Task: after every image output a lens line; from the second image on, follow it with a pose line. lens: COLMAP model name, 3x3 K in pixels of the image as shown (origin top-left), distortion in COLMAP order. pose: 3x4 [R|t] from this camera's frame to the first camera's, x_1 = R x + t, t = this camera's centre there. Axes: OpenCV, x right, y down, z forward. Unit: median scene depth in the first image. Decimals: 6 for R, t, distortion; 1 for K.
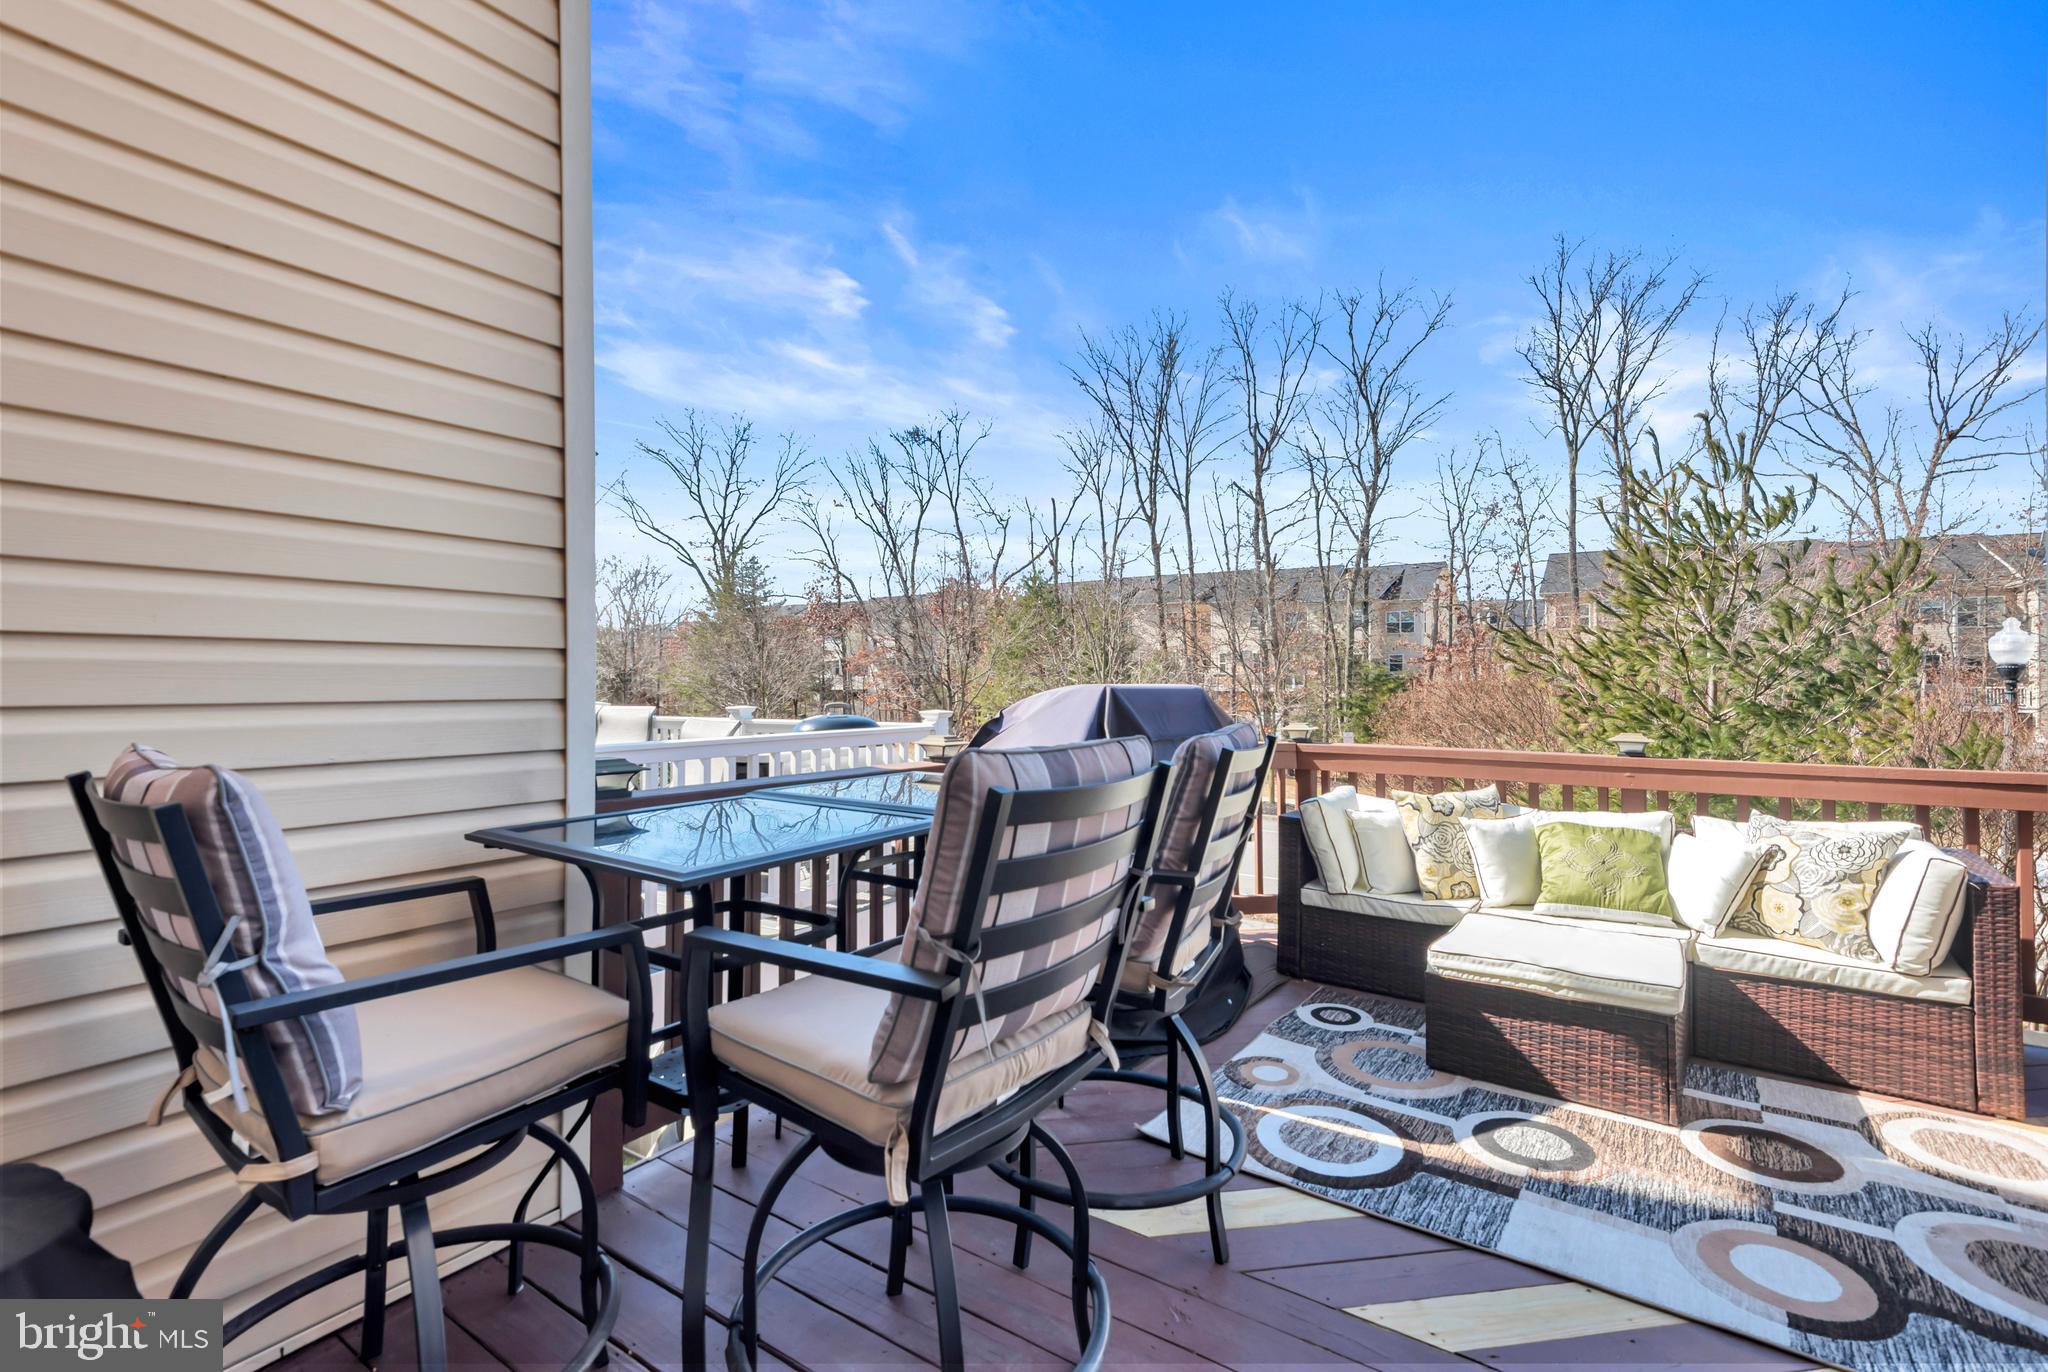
lens RADIAL K [[949.2, 0, 1040.6], [0, 949.2, 668.0], [0, 0, 1]] dist [0.013483, -0.000944]
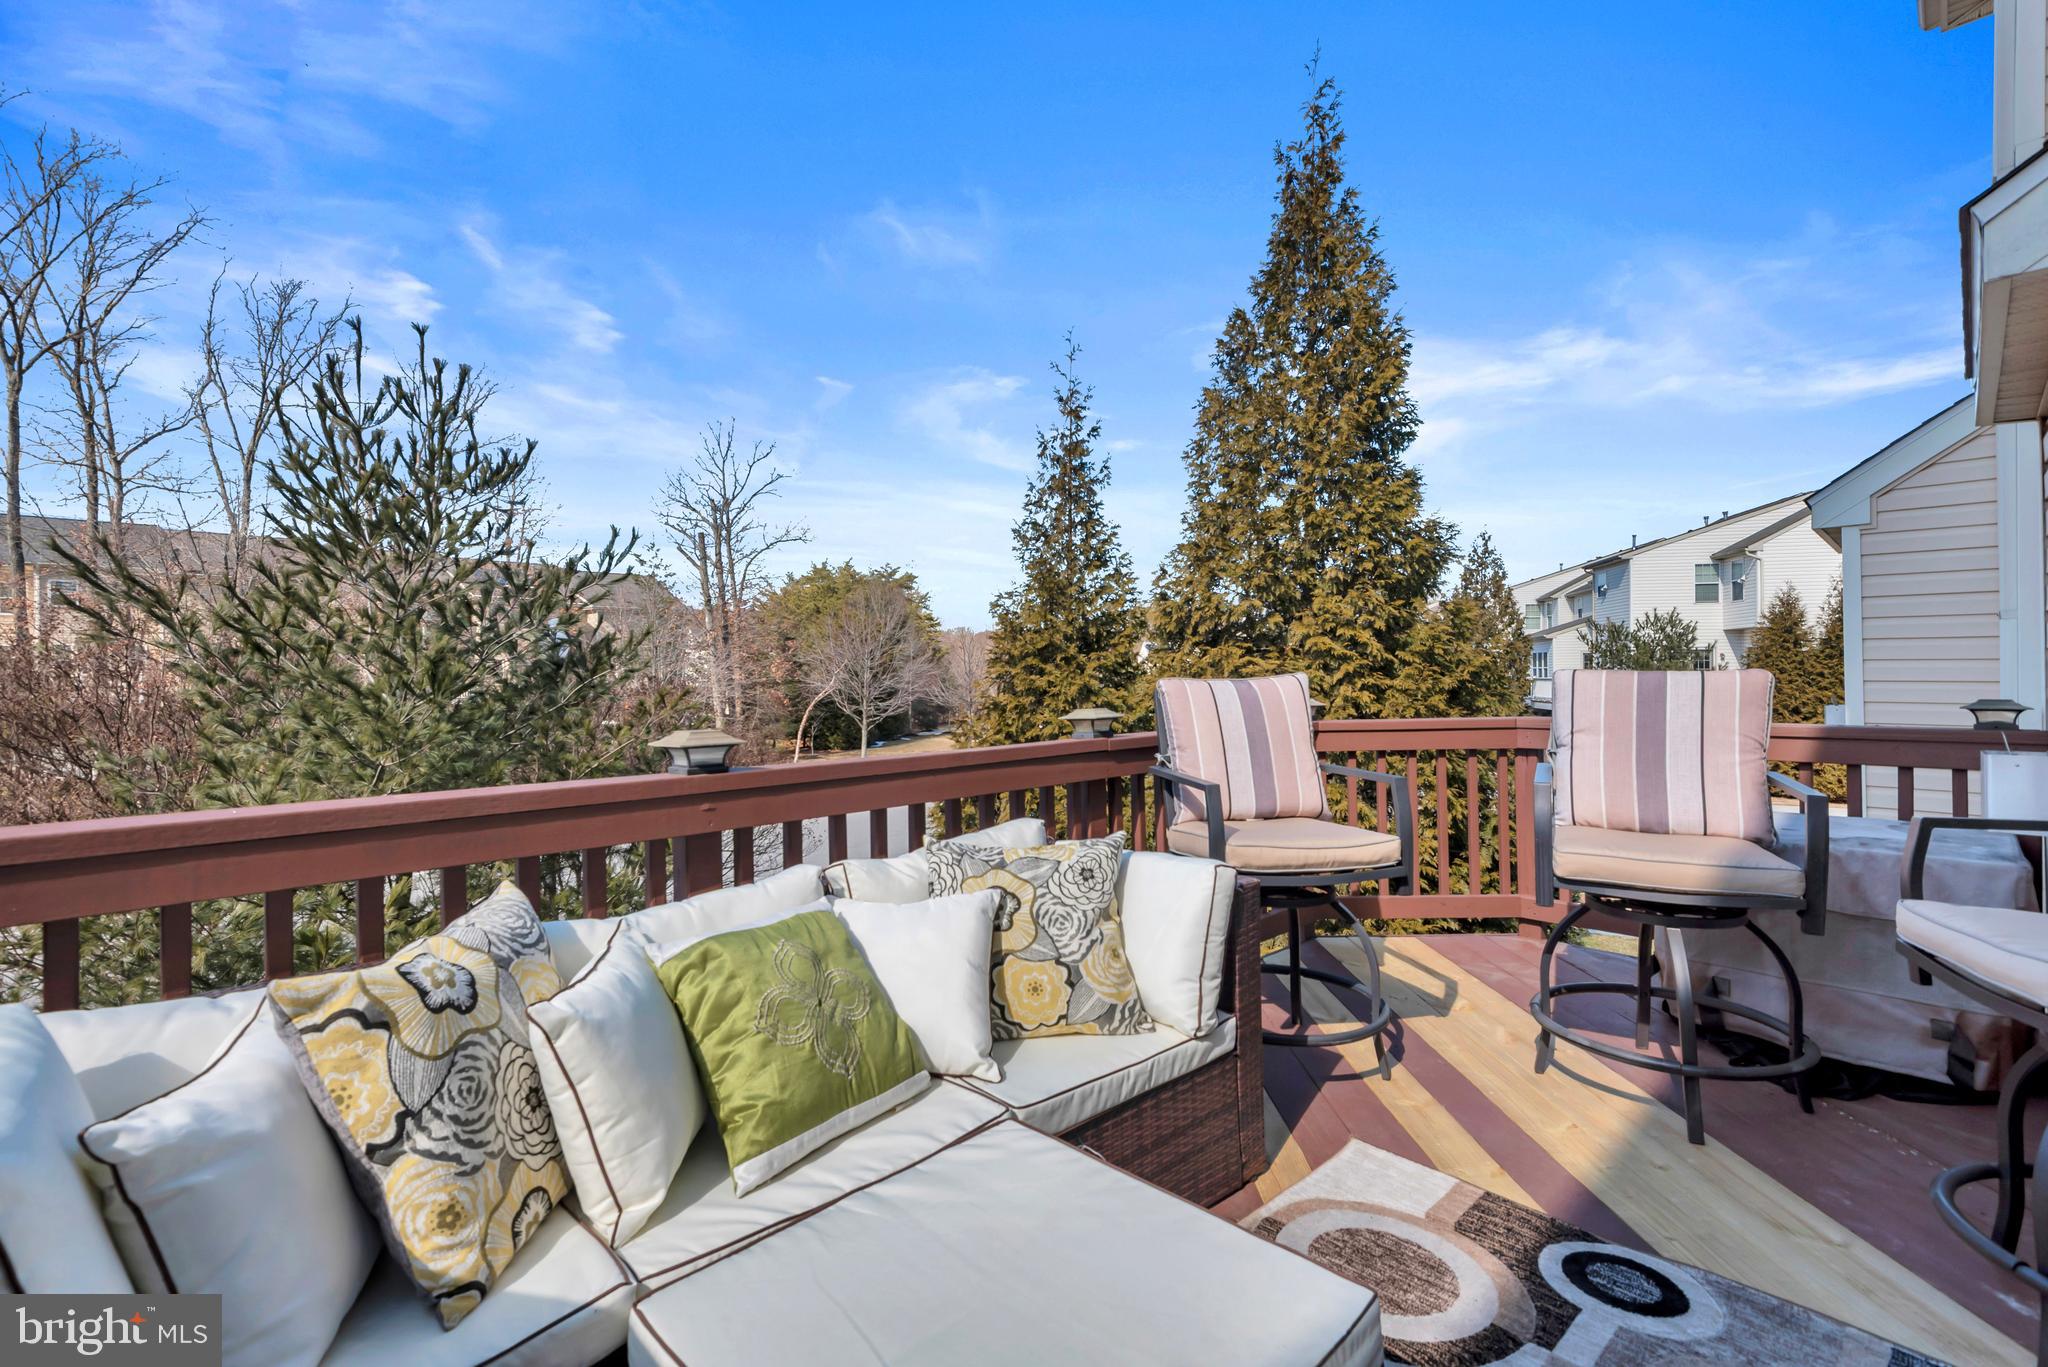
lens RADIAL K [[949.2, 0, 1040.6], [0, 949.2, 665.5], [0, 0, 1]] dist [0.013483, -0.000944]
pose [[0.226120, -0.001476, 0.974098, 0.146924], [0.004268, 0.999991, 0.000524, 0.034734], [-0.974090, 0.004038, 0.226125, 0.730247]]
